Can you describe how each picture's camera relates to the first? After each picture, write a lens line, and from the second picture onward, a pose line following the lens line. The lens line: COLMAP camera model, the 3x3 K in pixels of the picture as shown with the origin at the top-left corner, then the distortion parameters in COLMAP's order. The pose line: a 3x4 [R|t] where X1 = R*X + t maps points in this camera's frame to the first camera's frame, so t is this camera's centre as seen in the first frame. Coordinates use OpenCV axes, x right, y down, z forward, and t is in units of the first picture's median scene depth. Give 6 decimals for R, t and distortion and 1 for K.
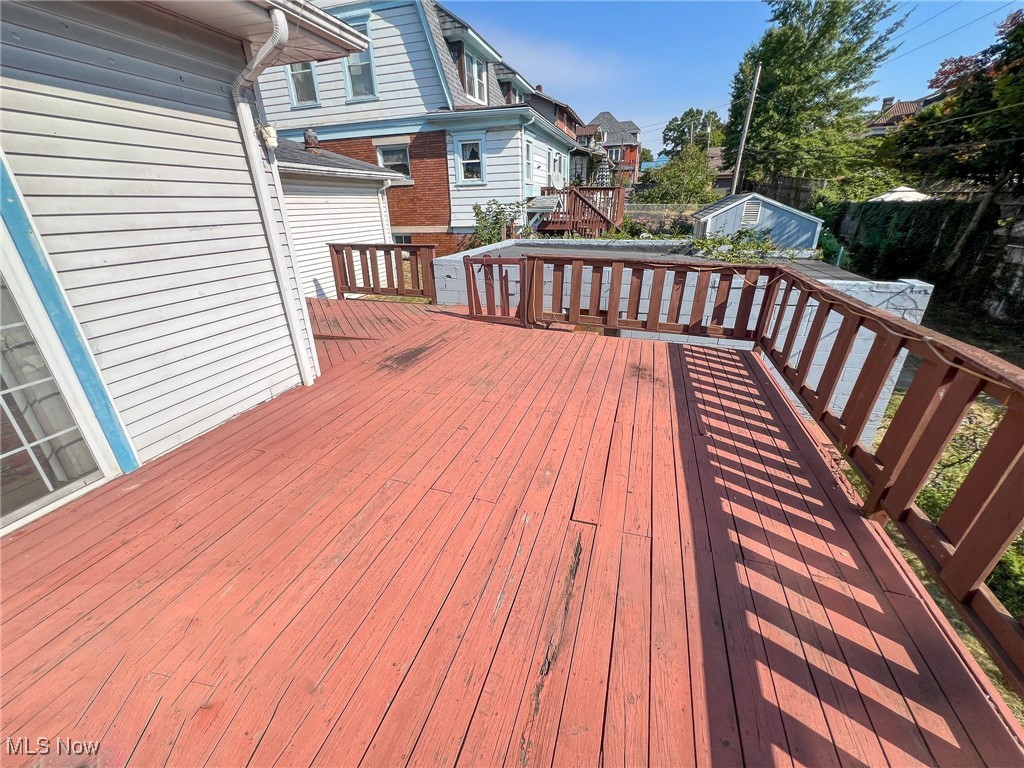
lens RADIAL K [[413.3, 0, 509.2], [0, 413.3, 379.7], [0, 0, 1]] dist [-0.000132, 0.000199]
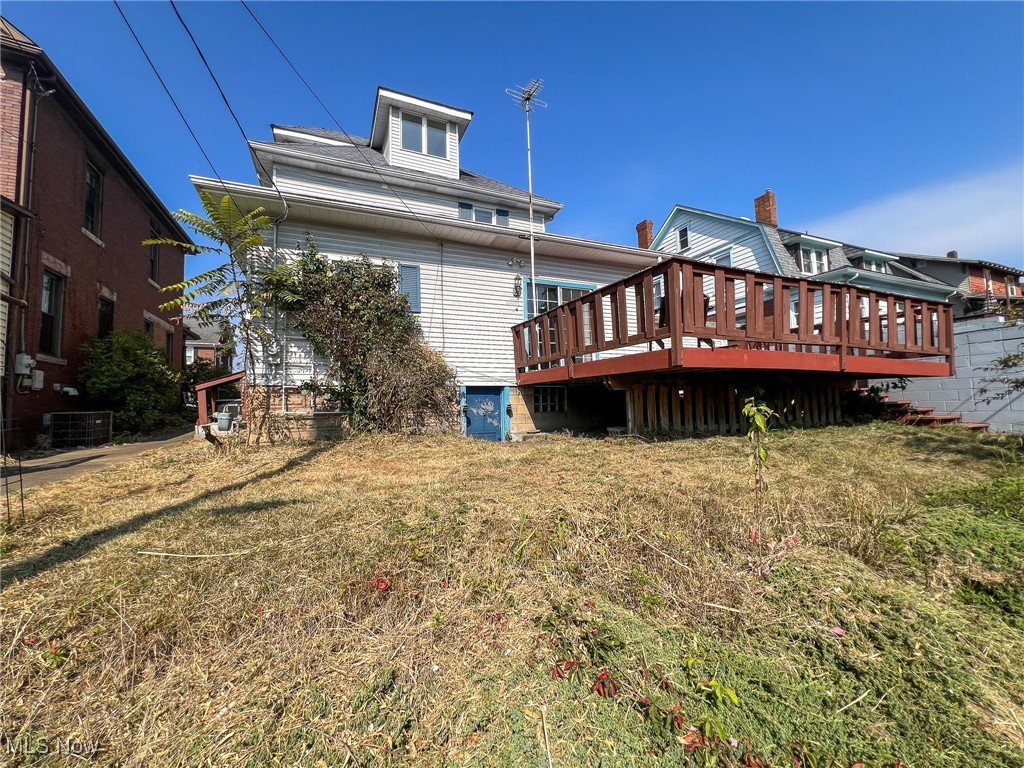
lens RADIAL K [[413.3, 0, 509.2], [0, 413.3, 379.7], [0, 0, 1]] dist [-0.000132, 0.000199]
pose [[0.658862, -0.049934, -0.750605, 0.629248], [-0.283874, 0.907521, -0.309550, 0.802780], [0.696647, 0.417028, 0.583756, -0.805250]]
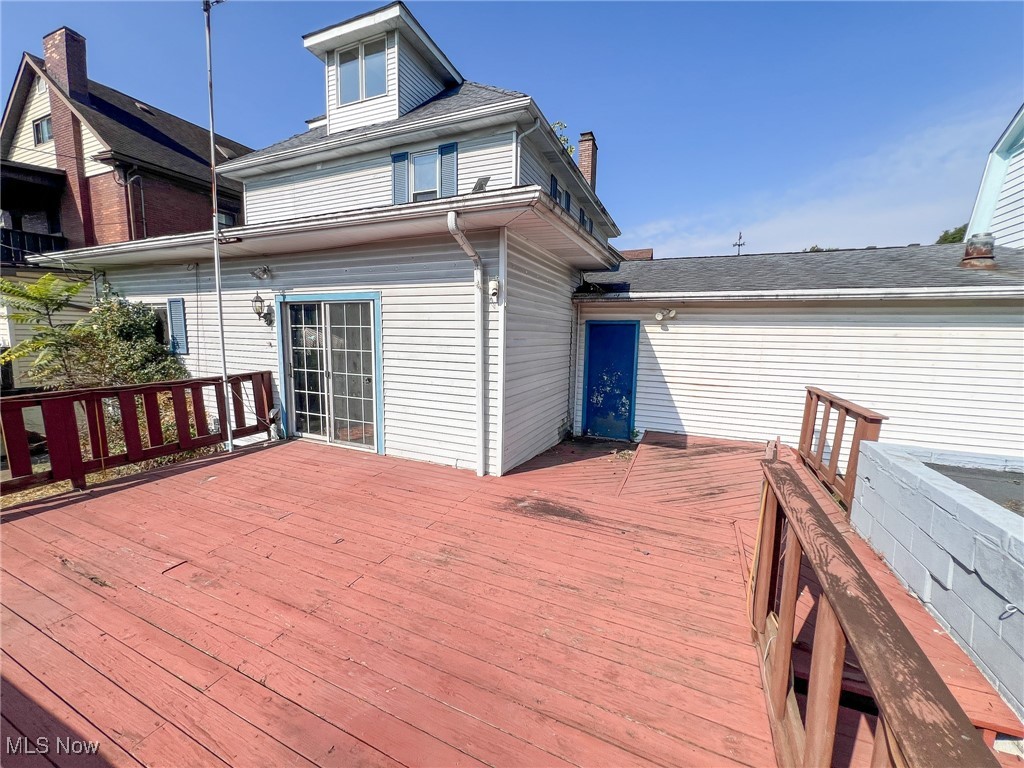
lens RADIAL K [[410.7, 0, 509.0], [0, 410.7, 383.0], [0, 0, 1]] dist [-0.001787, 0.000040]
pose [[-0.107728, 0.140813, -0.984158, 0.475943], [-0.403535, 0.898512, 0.172731, -0.350328], [0.908600, 0.415750, -0.039972, 0.766280]]
